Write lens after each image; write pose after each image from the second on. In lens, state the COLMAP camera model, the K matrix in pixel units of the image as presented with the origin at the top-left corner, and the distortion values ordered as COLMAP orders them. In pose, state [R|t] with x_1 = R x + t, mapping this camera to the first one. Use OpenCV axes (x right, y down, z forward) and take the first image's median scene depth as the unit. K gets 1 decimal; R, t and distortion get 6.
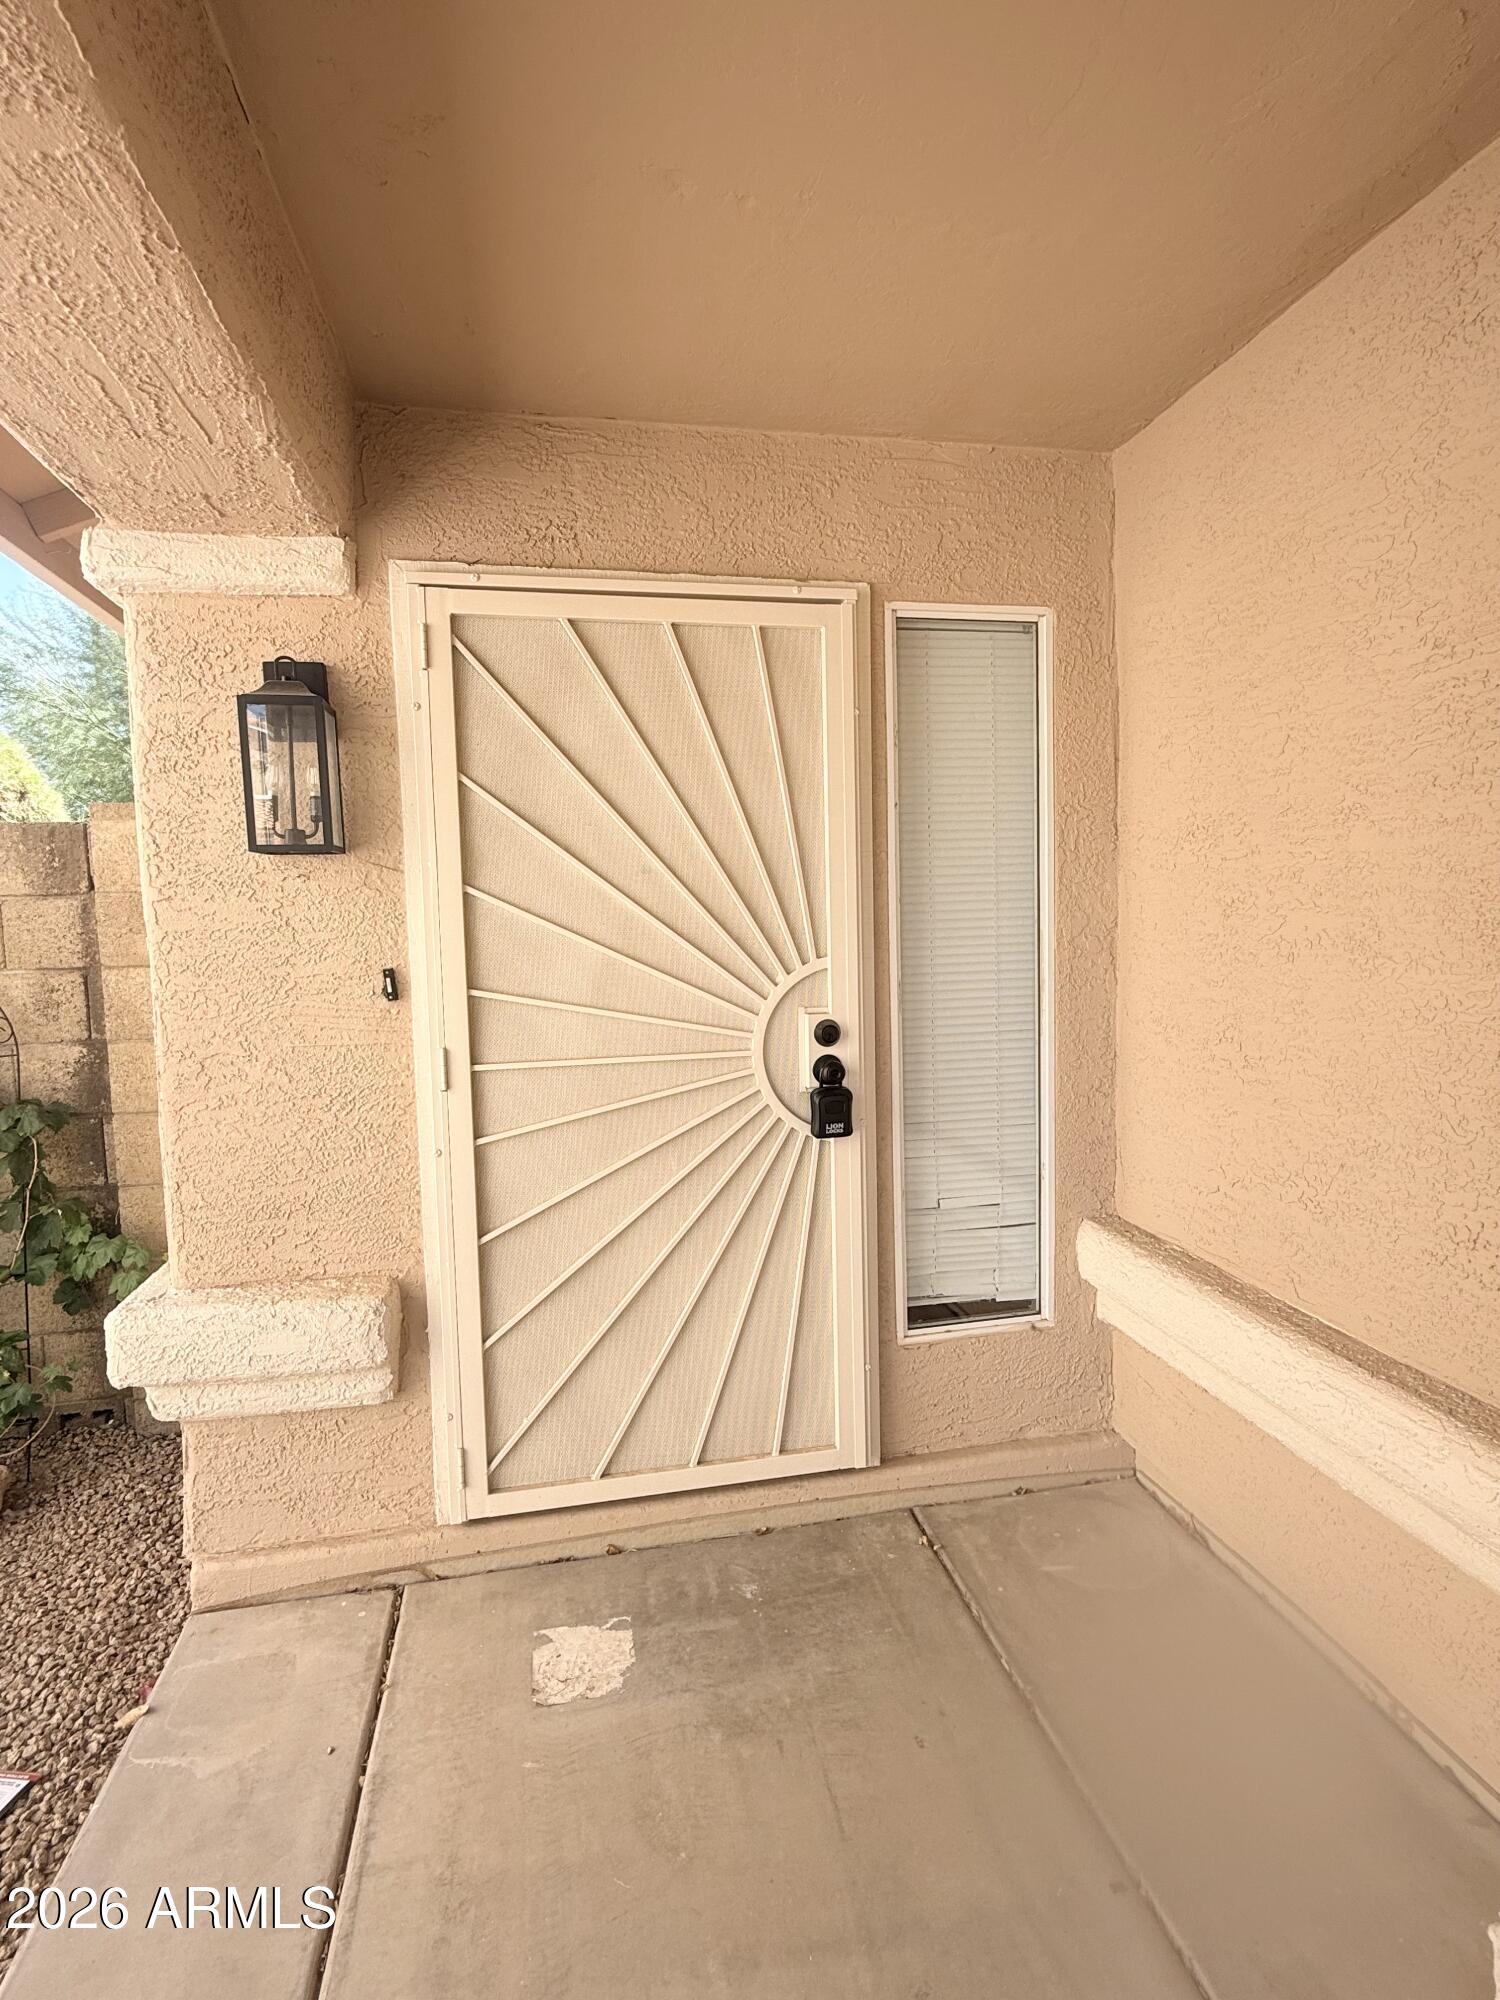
lens RADIAL K [[987.7, 0, 750.0], [0, 987.7, 1000.0], [0, 0, 1]] dist [-0.000384, -0.000094]
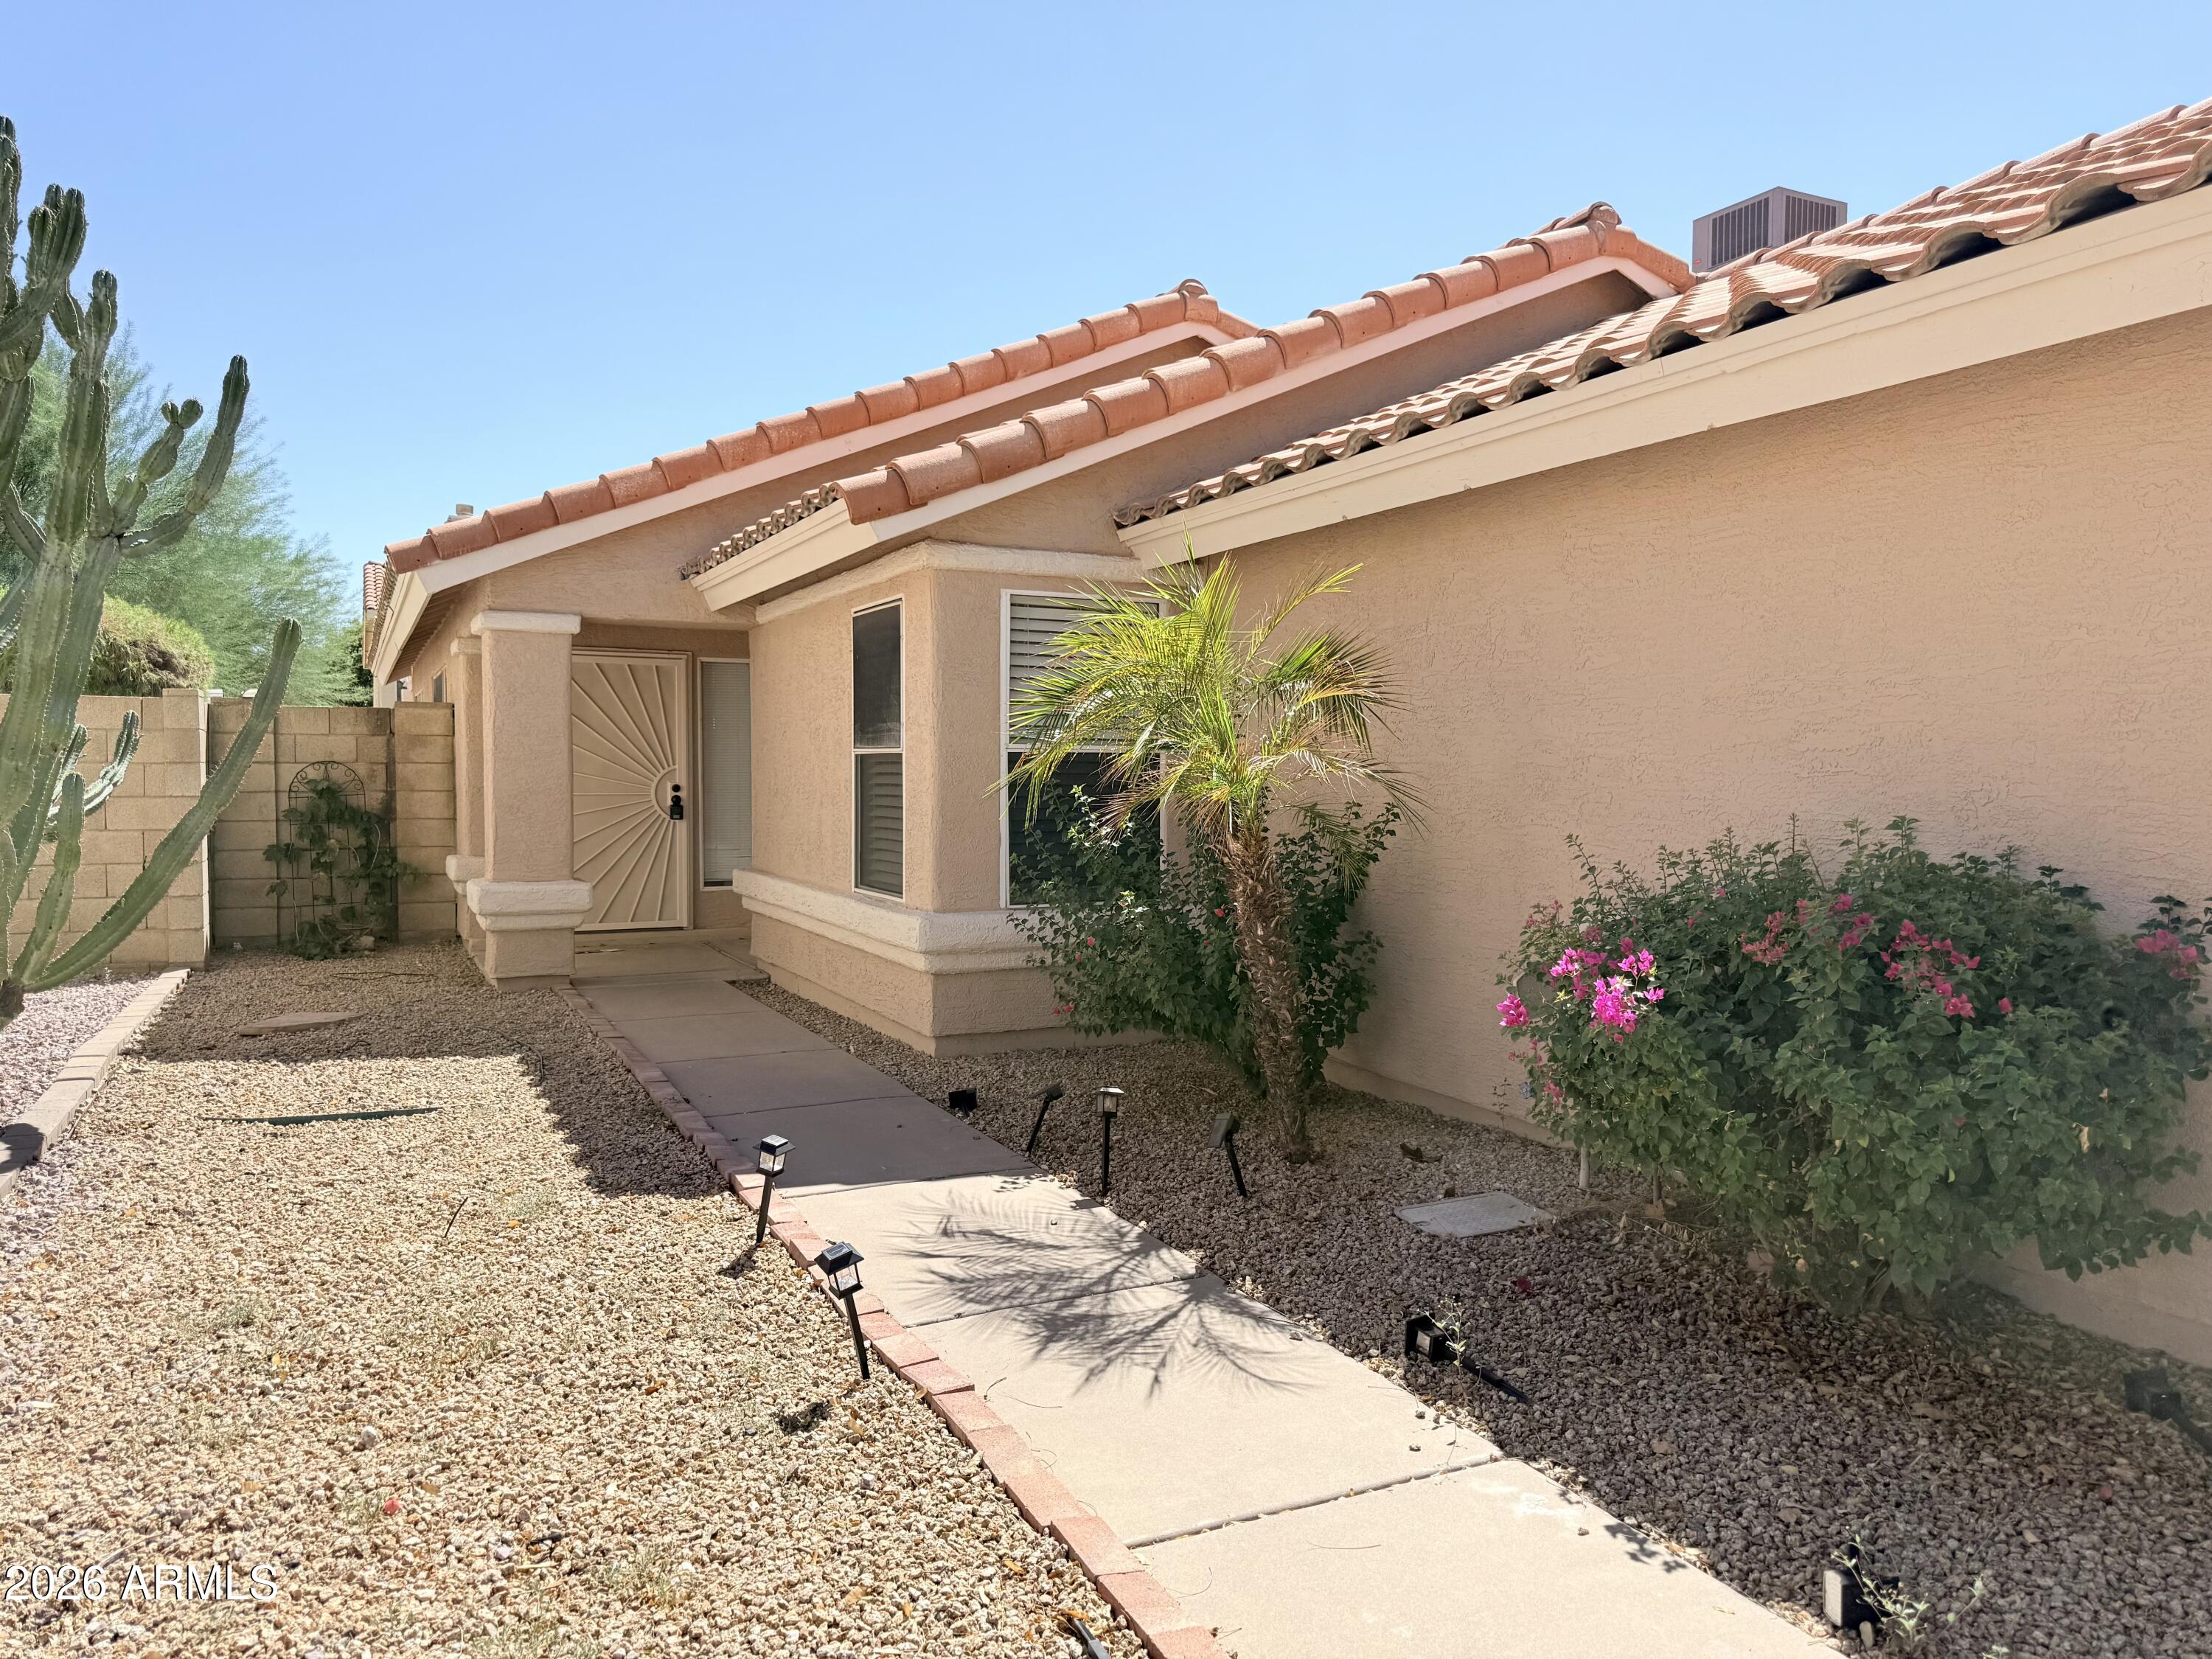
lens RADIAL K [[1535.7, 0, 1106.0], [0, 1535.7, 829.5], [0, 0, 1]] dist [0.054085, -0.001186]
pose [[0.967518, 0.017443, 0.252200, 0.171854], [-0.007461, 0.999152, -0.040480, 0.370494], [-0.252692, 0.037283, 0.966828, -4.329531]]
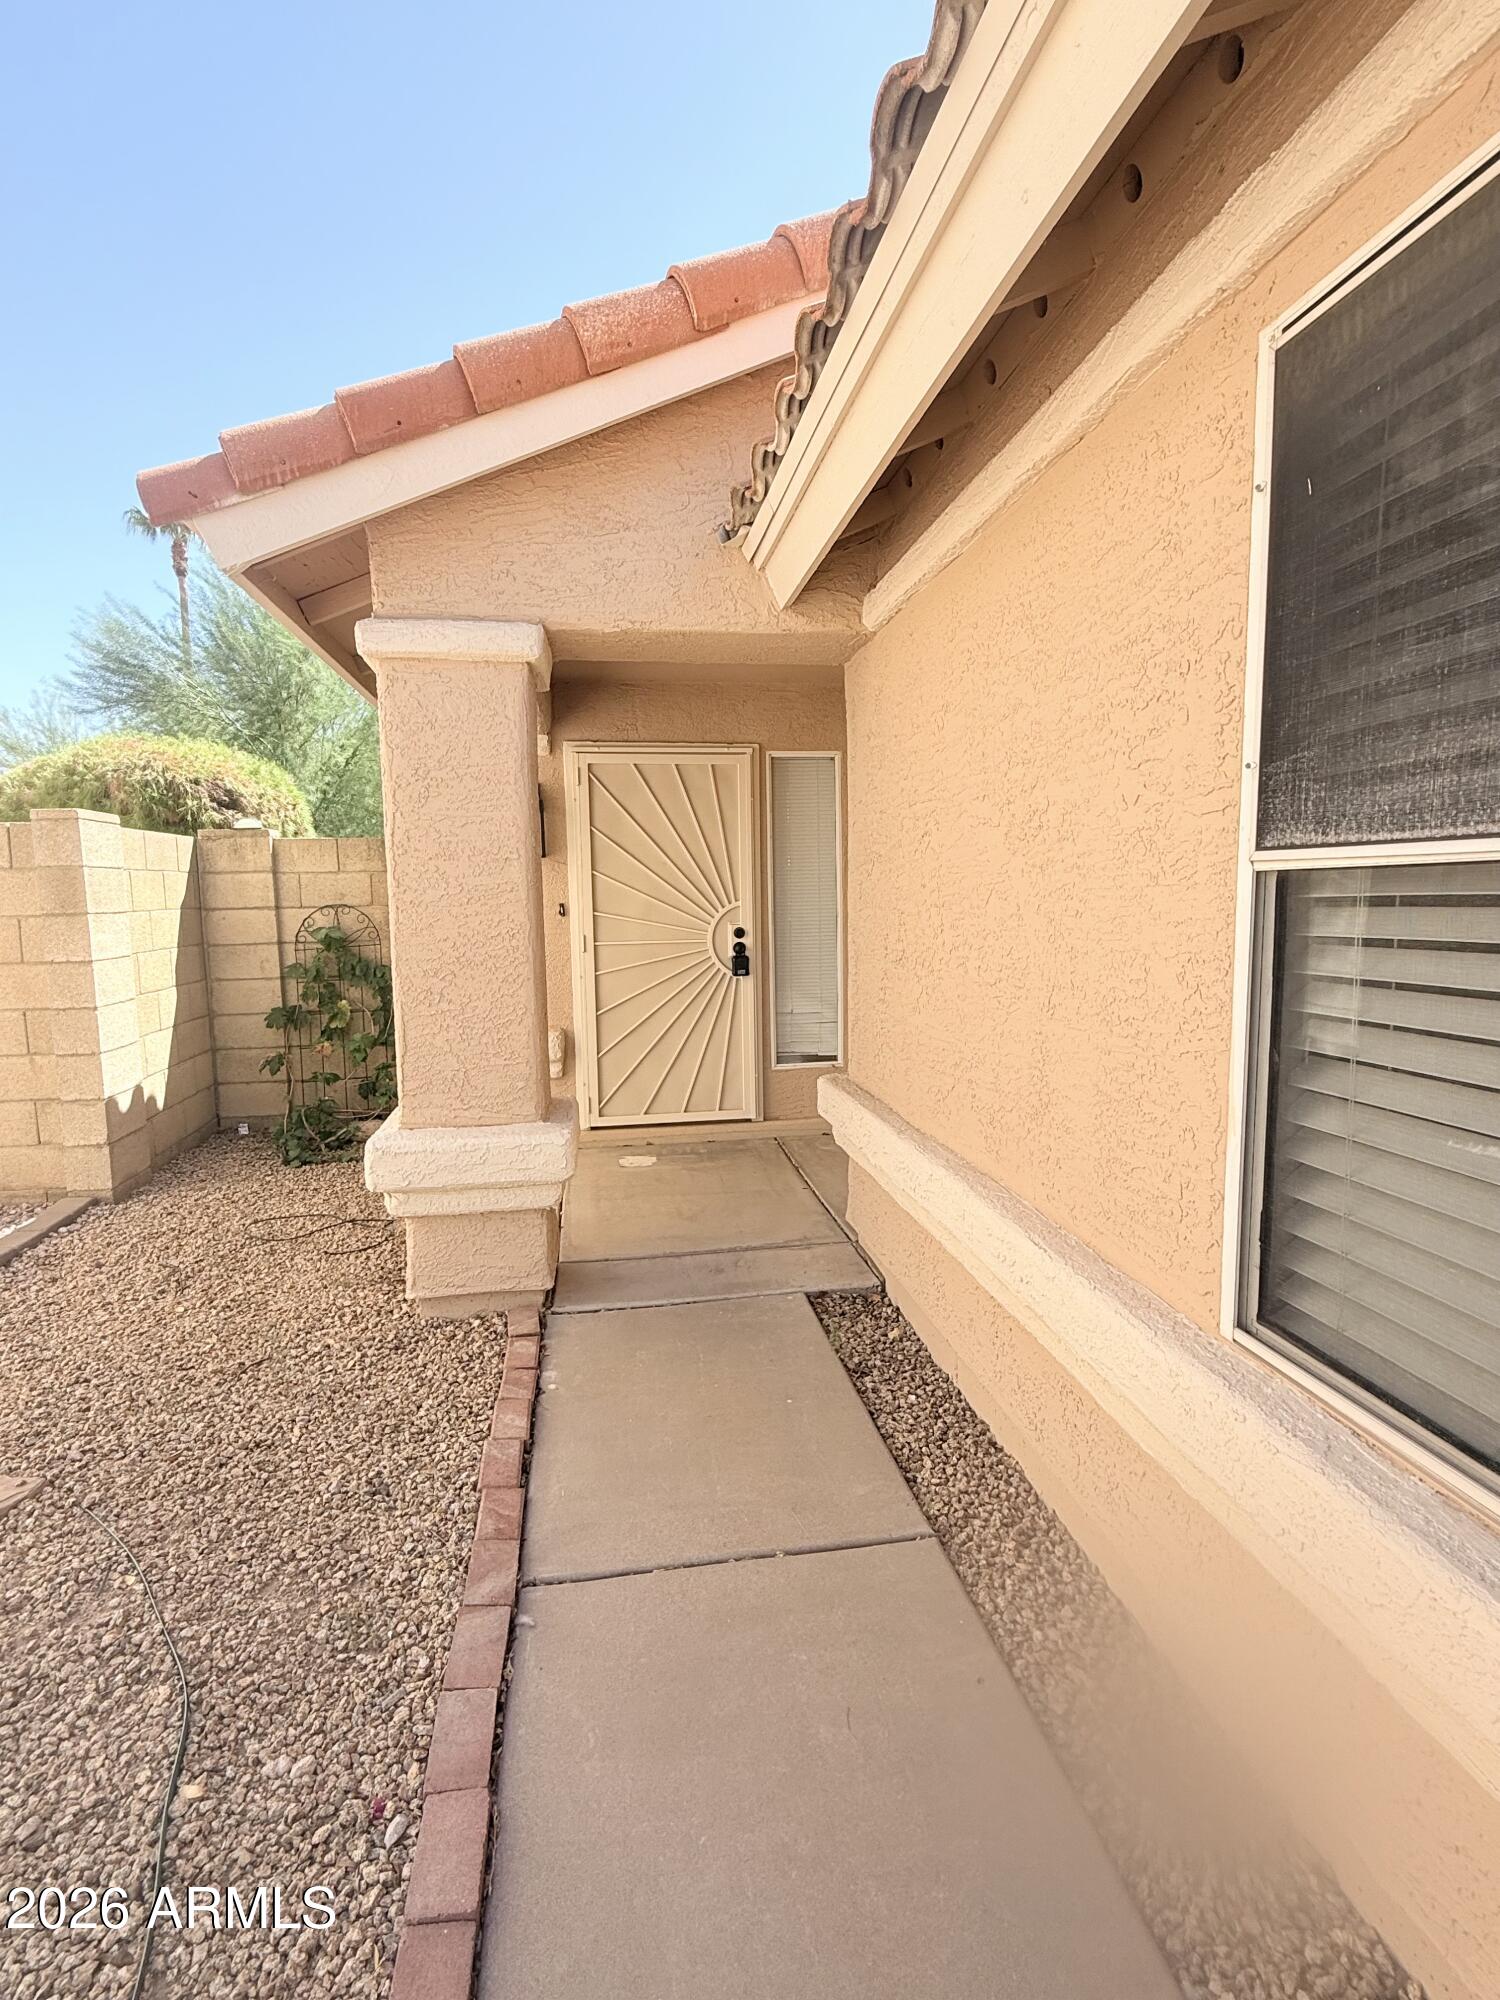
lens RADIAL K [[987.7, 0, 750.0], [0, 987.7, 1000.0], [0, 0, 1]] dist [-0.000384, -0.000094]
pose [[0.999301, 0.011482, -0.035564, 0.193691], [-0.010374, 0.999460, 0.031184, 0.123221], [0.035903, -0.030794, 0.998881, -1.414387]]
